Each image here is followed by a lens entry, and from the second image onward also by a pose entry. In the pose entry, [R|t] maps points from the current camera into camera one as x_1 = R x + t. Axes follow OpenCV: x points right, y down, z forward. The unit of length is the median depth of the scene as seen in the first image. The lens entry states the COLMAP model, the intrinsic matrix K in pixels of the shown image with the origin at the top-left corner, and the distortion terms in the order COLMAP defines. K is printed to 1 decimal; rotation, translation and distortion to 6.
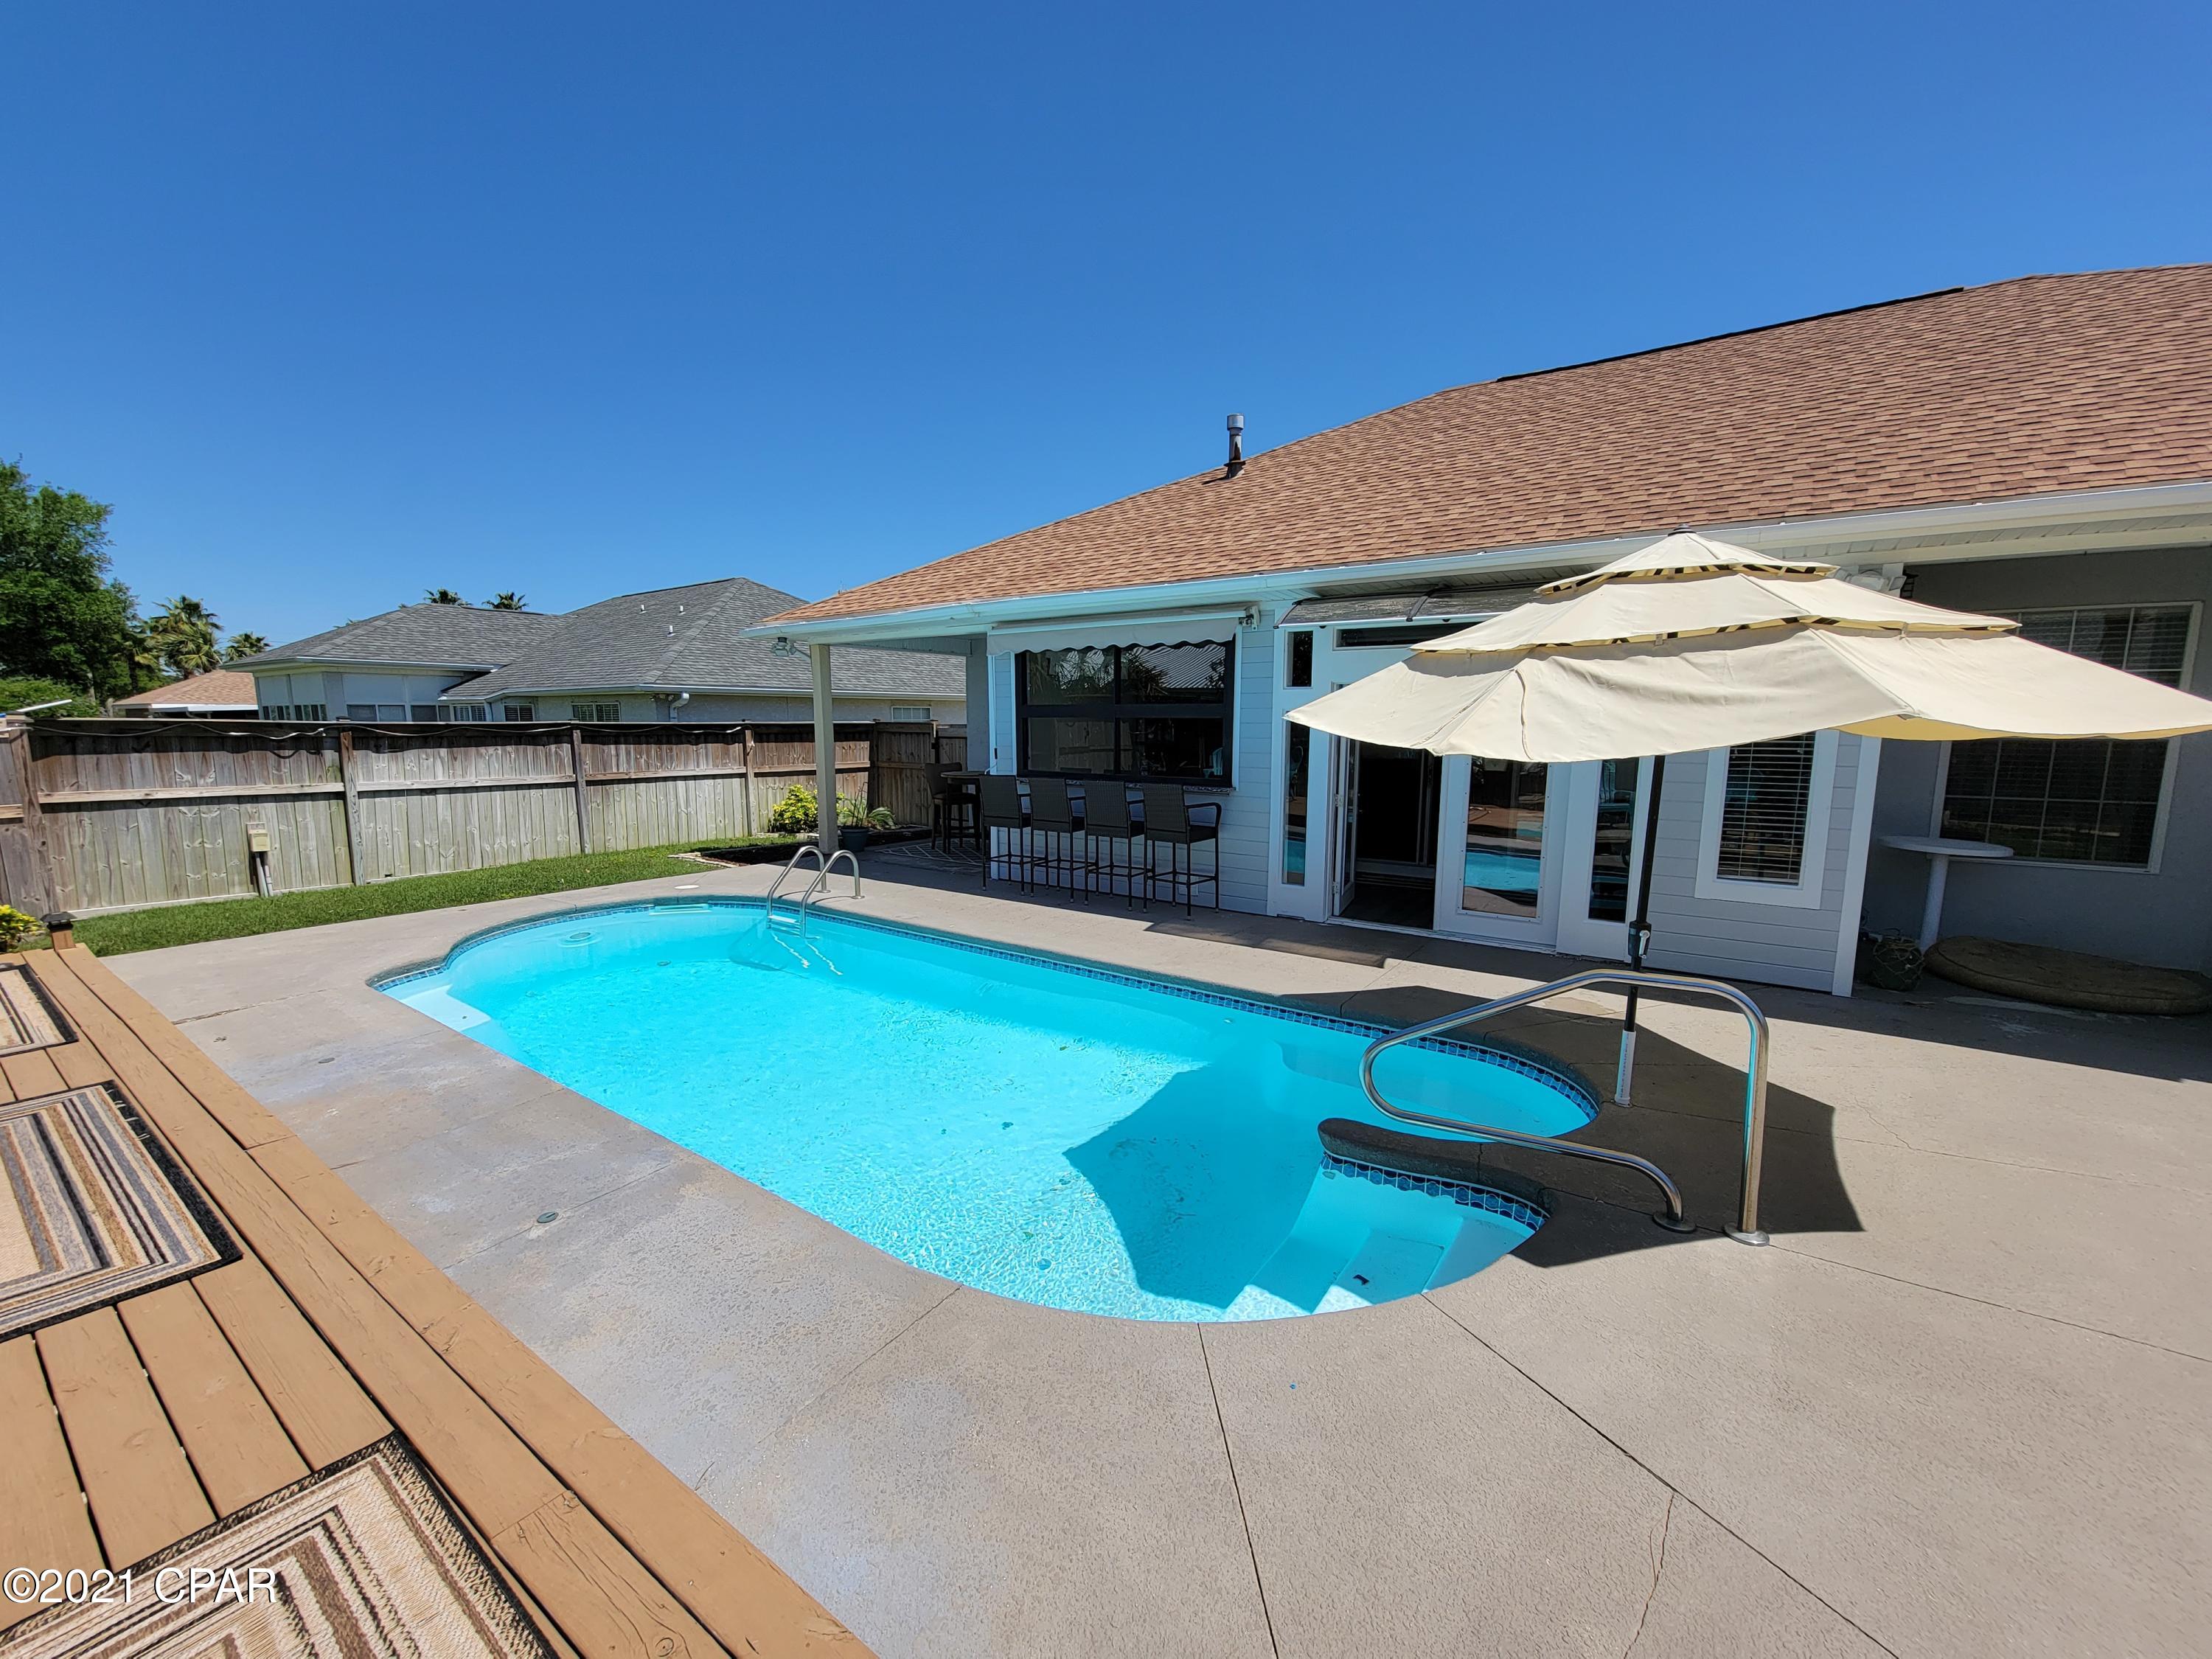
lens RADIAL K [[911.7, 0, 1105.3], [0, 911.7, 852.5], [0, 0, 1]] dist [-0.002961, -0.001454]
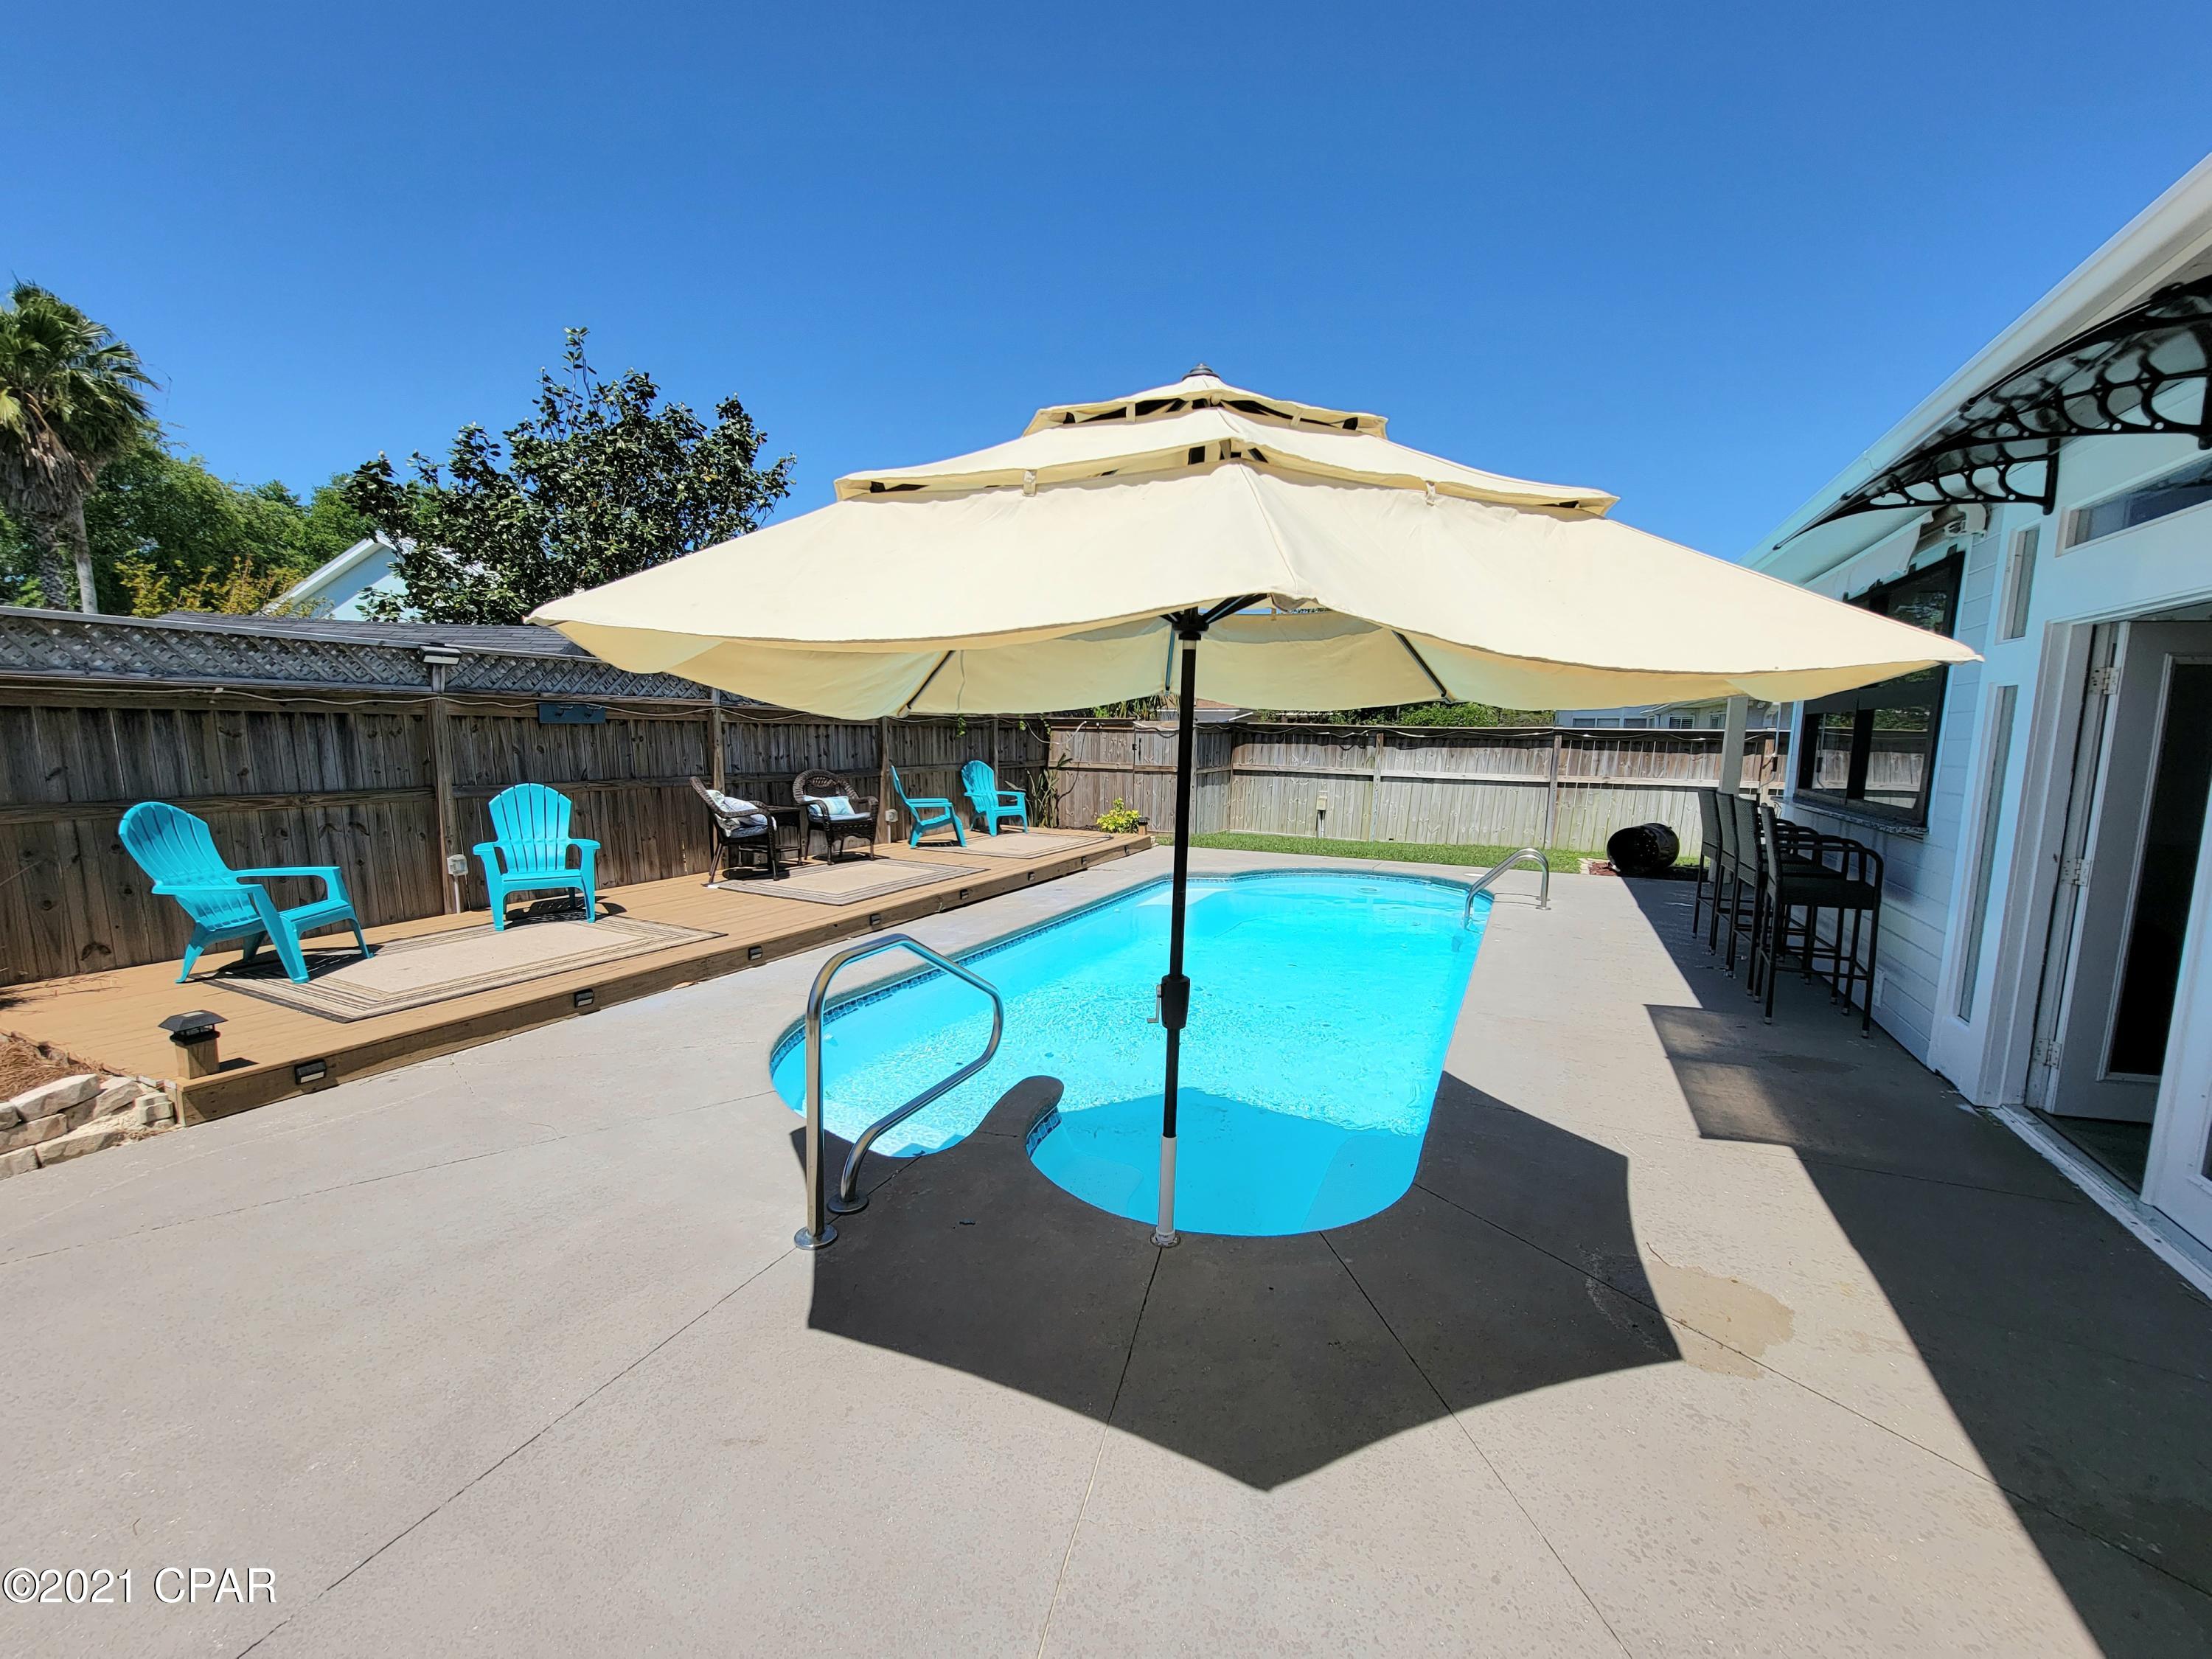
lens RADIAL K [[911.7, 0, 1095.0], [0, 911.7, 852.4], [0, 0, 1]] dist [-0.002961, -0.001454]
pose [[0.180432, 0.134795, -0.974307, 0.552277], [-0.150157, 0.982729, 0.108153, -0.041007], [0.972058, 0.126785, 0.197556, 0.338856]]
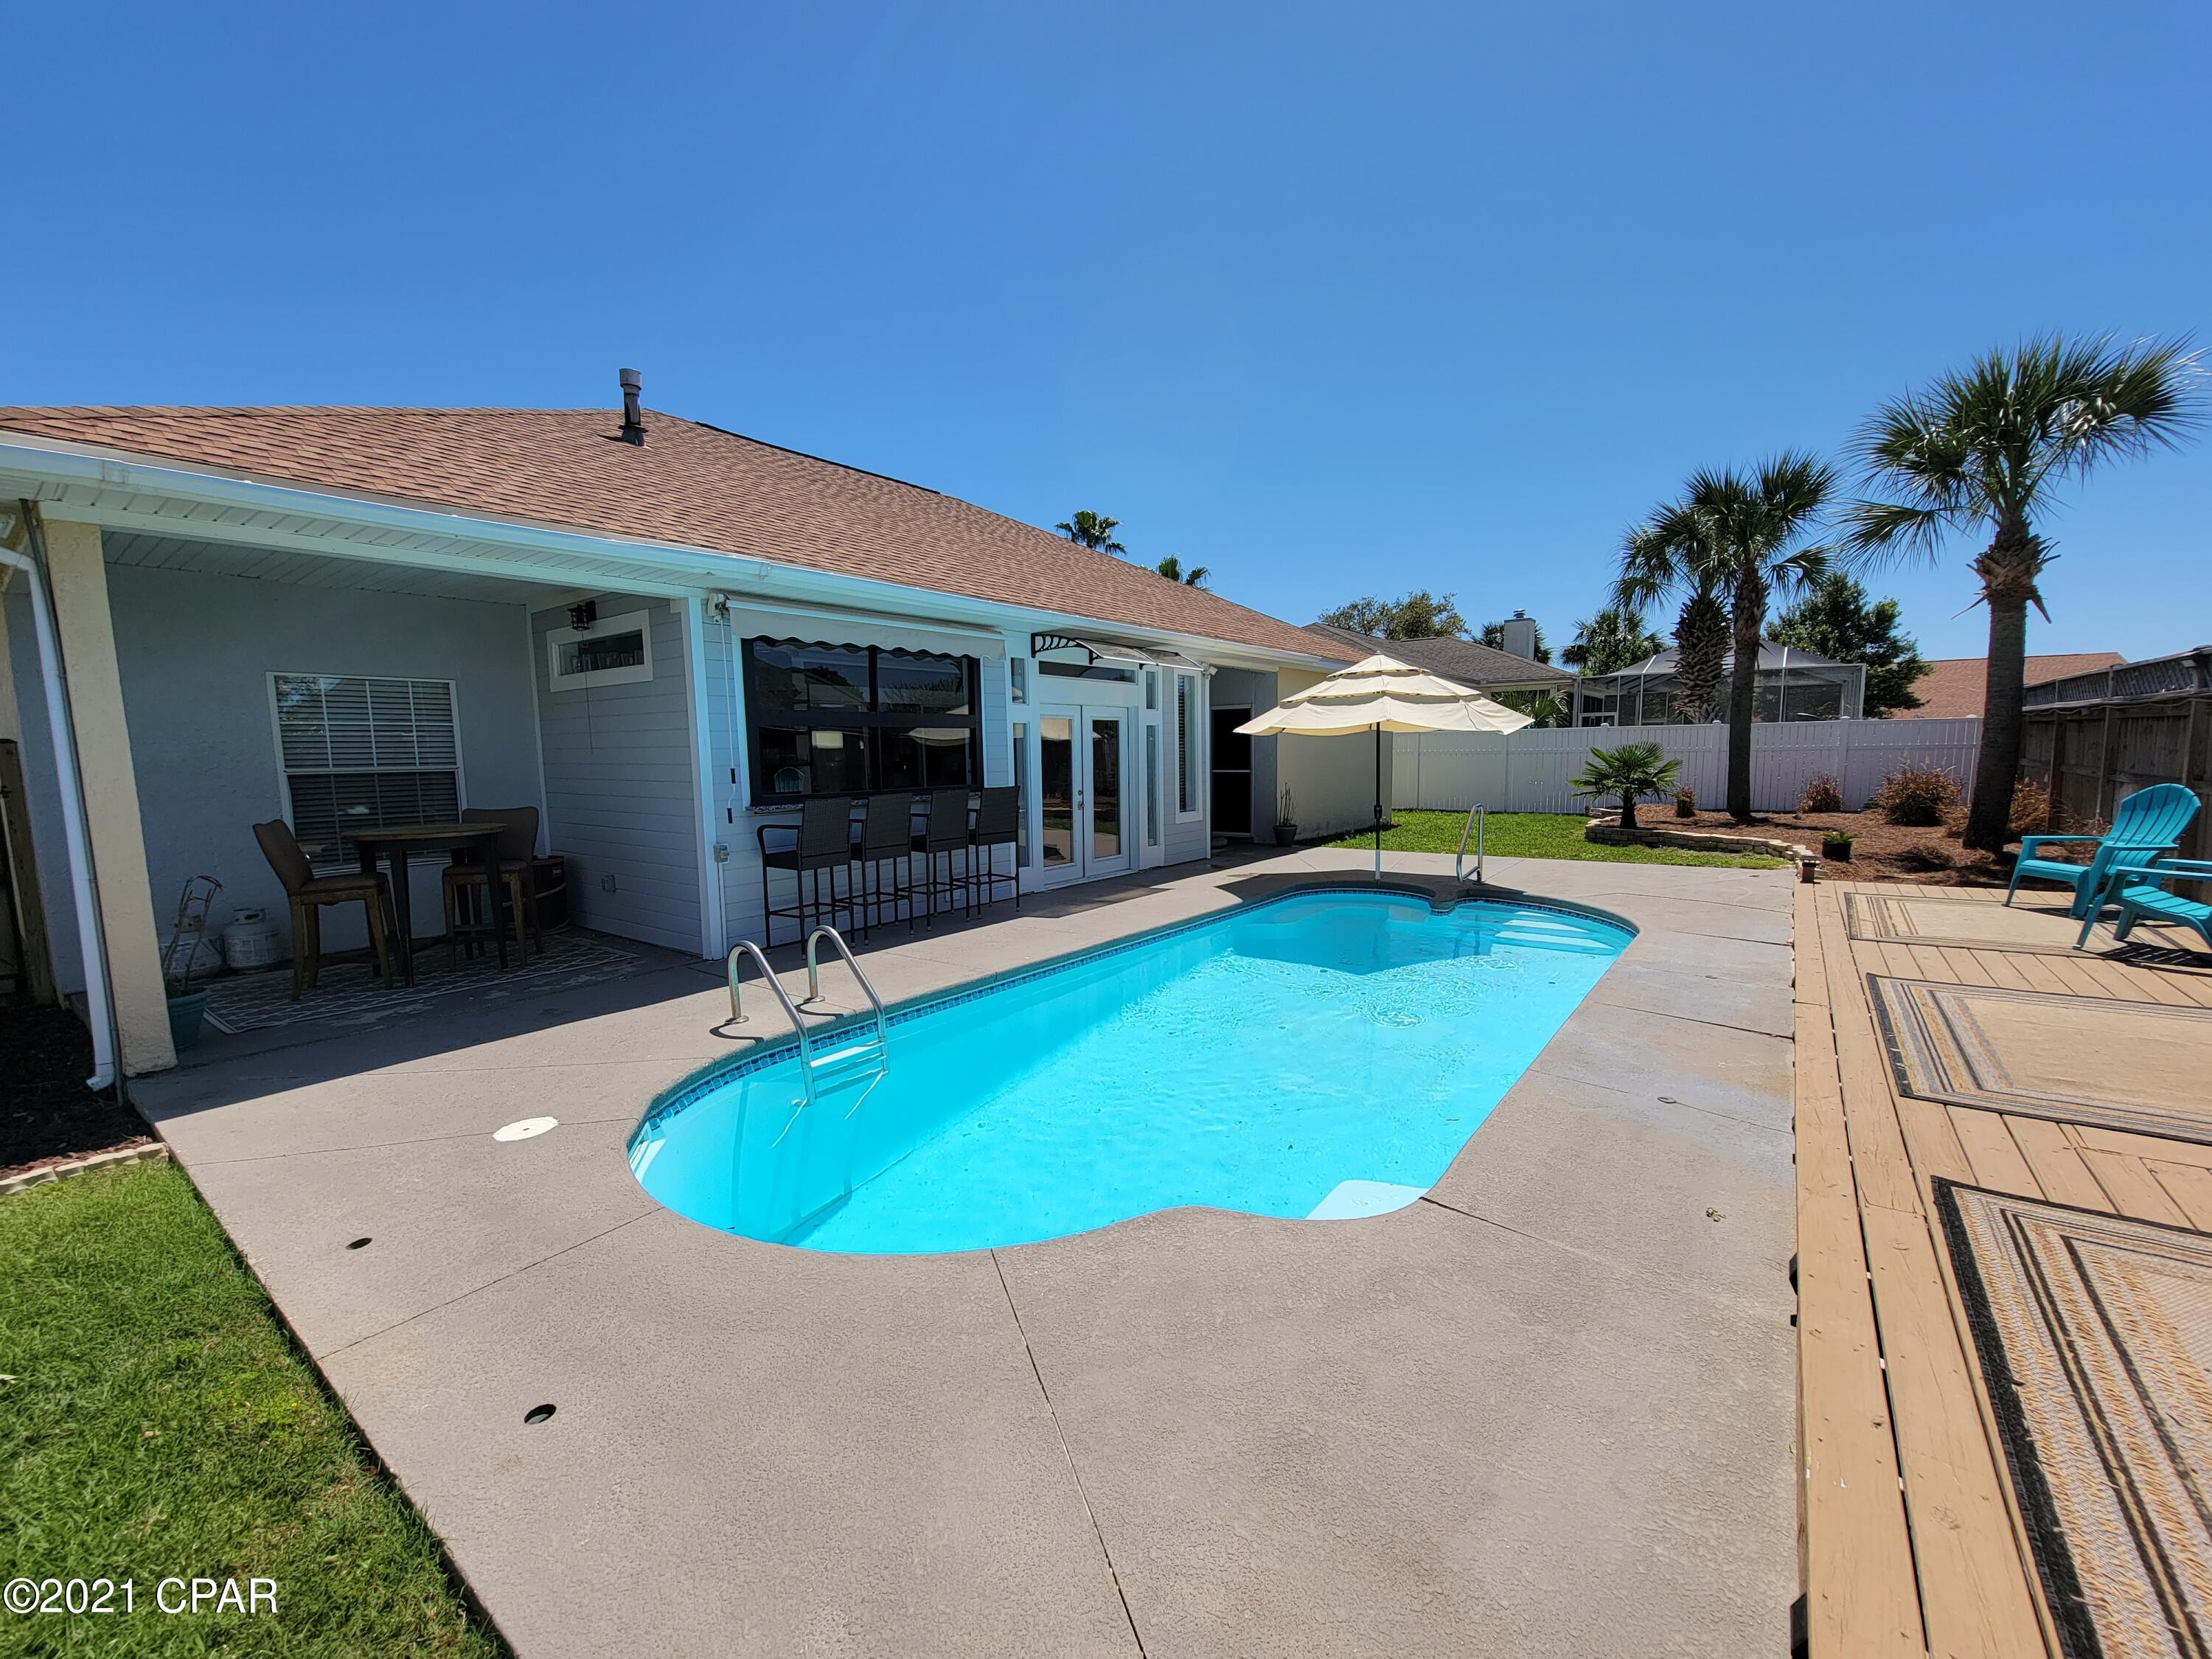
lens RADIAL K [[911.7, 0, 1095.8], [0, 911.7, 841.1], [0, 0, 1]] dist [-0.002961, -0.001454]
pose [[0.026559, -0.100229, 0.994610, -0.865672], [0.155719, 0.983230, 0.094924, -0.086213], [-0.987444, 0.152359, 0.041721, 0.746145]]
